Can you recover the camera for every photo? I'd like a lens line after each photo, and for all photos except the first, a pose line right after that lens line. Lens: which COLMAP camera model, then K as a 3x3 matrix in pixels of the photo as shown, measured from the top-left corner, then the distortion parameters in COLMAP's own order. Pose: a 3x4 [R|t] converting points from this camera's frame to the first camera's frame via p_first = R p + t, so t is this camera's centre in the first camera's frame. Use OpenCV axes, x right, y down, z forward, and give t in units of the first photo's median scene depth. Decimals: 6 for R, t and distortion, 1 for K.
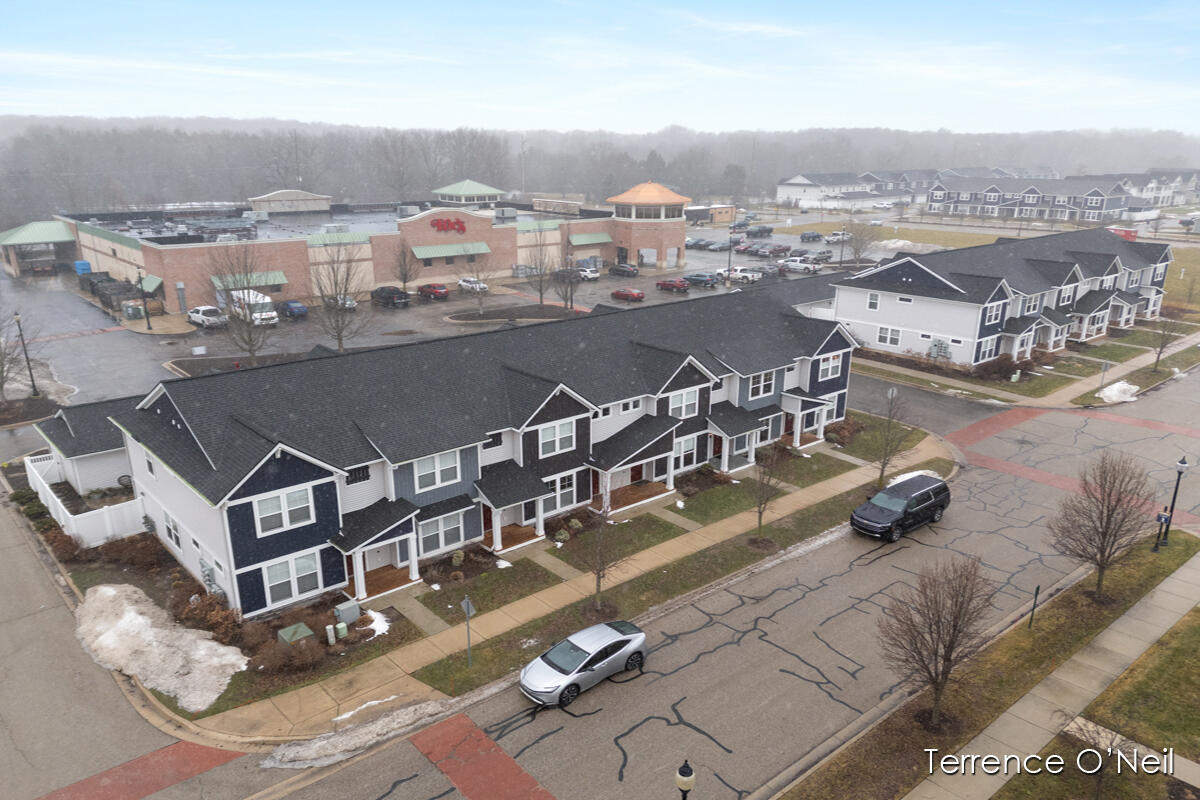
lens RADIAL K [[882.3, 0, 601.9], [0, 882.3, 412.6], [0, 0, 1]] dist [0.063844, -0.027828]
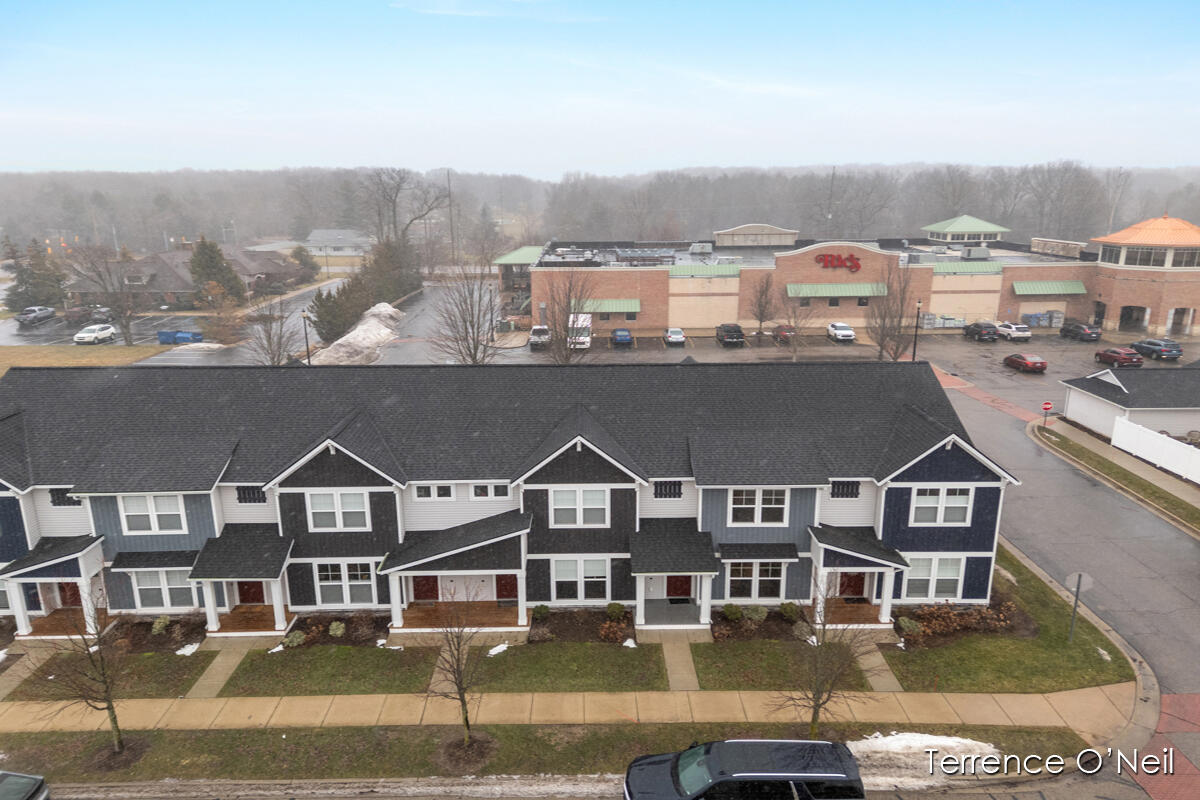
lens RADIAL K [[882.3, 0, 598.1], [0, 882.3, 403.4], [0, 0, 1]] dist [0.063844, -0.027828]
pose [[0.763522, 0.146023, -0.629056, 0.438905], [-0.181445, 0.983368, 0.008039, -0.080976], [0.619768, 0.108002, 0.777318, 0.398771]]
